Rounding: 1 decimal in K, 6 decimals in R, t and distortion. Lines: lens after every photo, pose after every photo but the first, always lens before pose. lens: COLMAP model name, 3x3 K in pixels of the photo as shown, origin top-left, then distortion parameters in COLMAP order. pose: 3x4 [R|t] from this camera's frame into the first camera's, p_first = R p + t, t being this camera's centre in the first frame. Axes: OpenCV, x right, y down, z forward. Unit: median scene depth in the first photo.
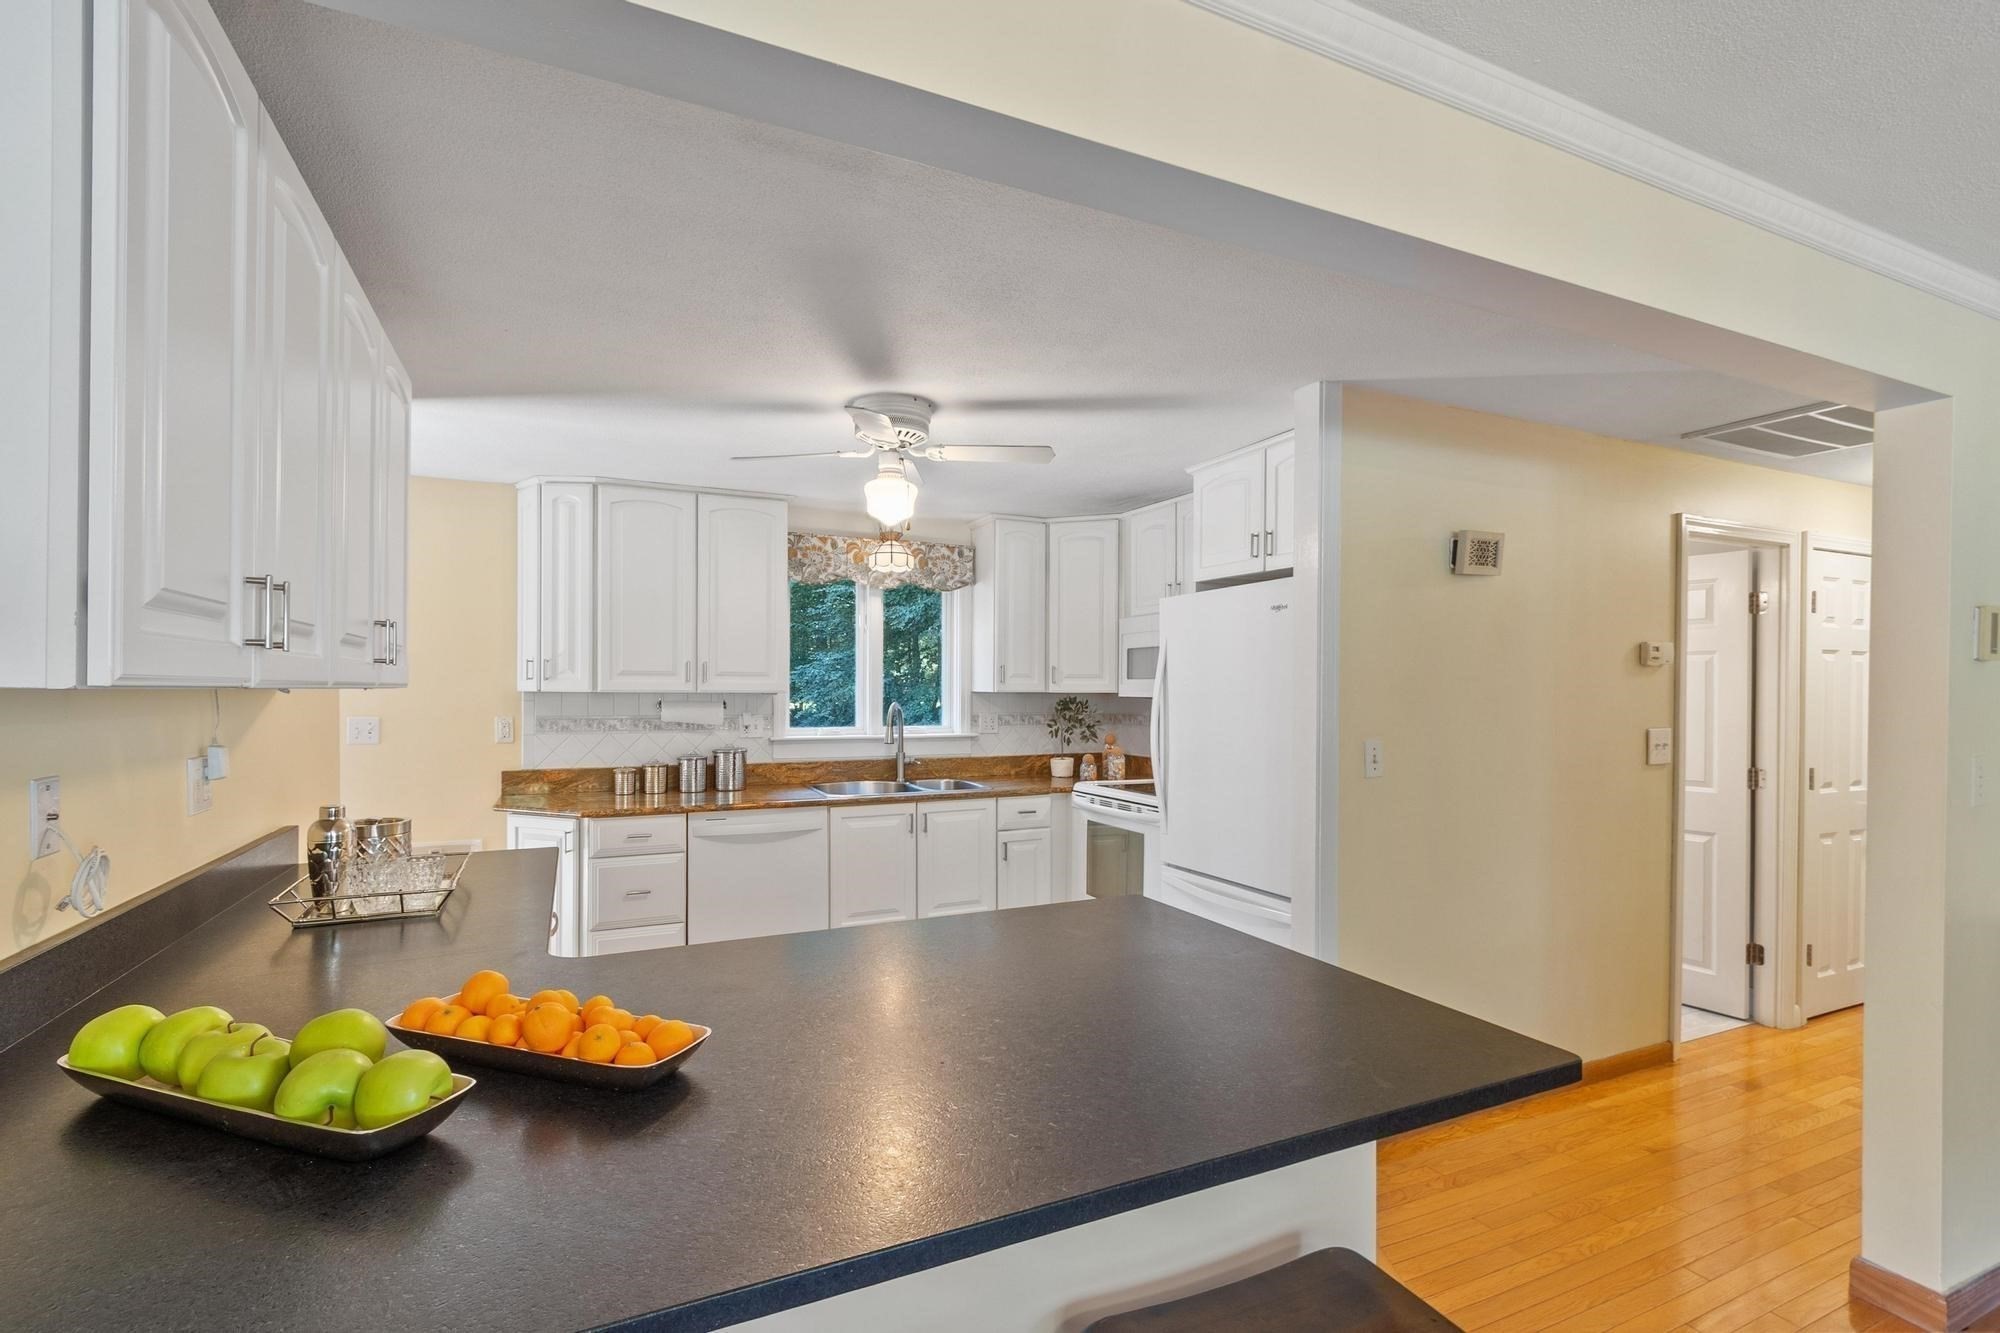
lens RADIAL K [[888.9, 0, 974.6], [0, 888.9, 681.6], [0, 0, 1]] dist [0.004043, 0.000587]
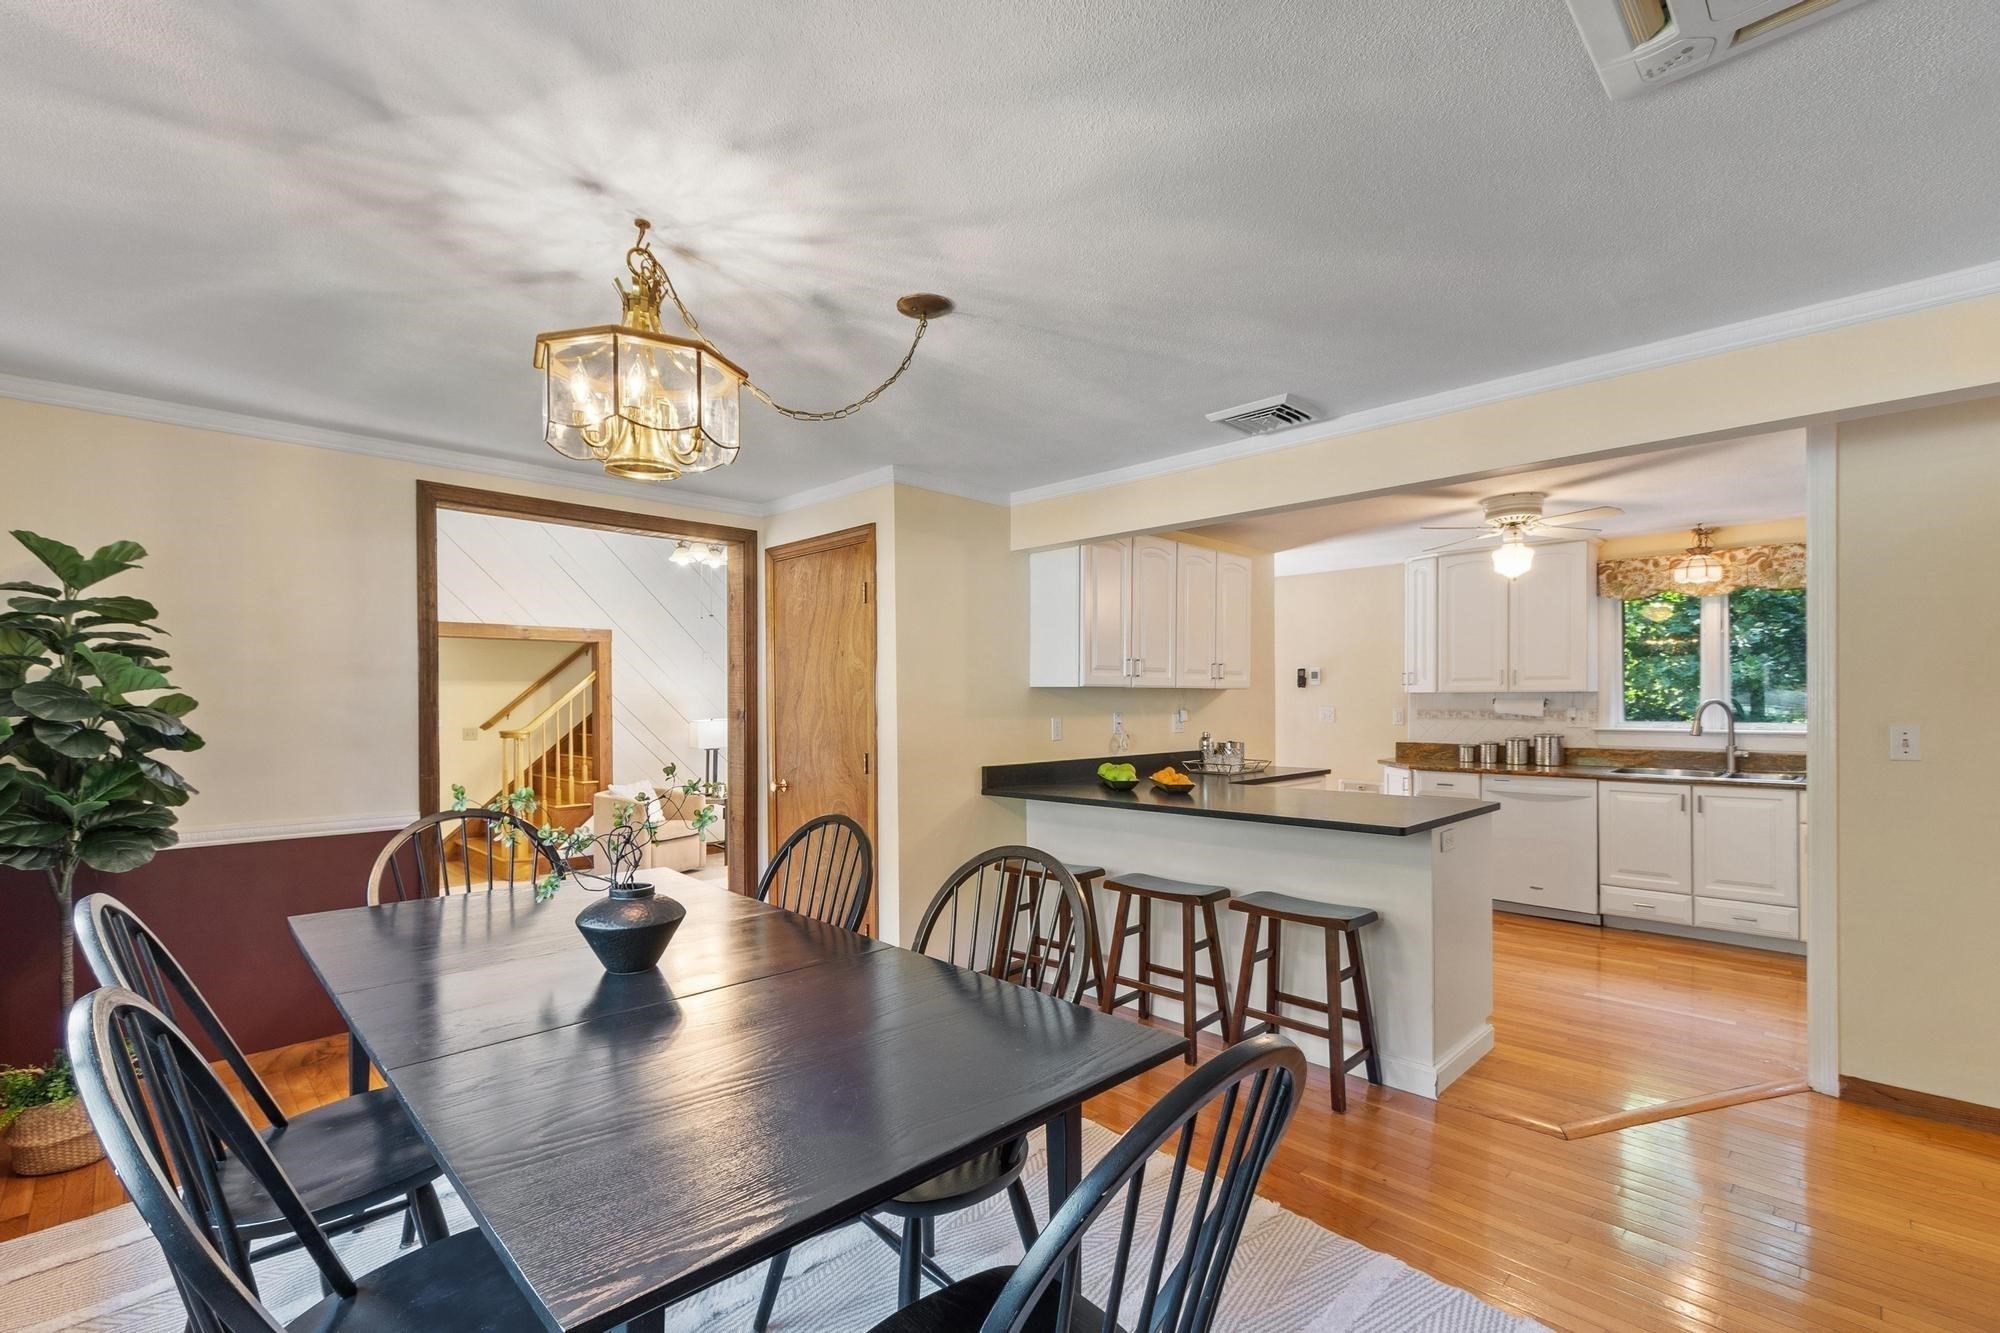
lens RADIAL K [[888.9, 0, 974.6], [0, 888.9, 681.6], [0, 0, 1]] dist [0.004043, 0.000587]
pose [[0.327706, -0.025100, -0.944446, 0.710897], [0.010978, 0.999681, -0.022759, 0.017936], [0.944716, -0.002910, 0.327877, -0.243792]]
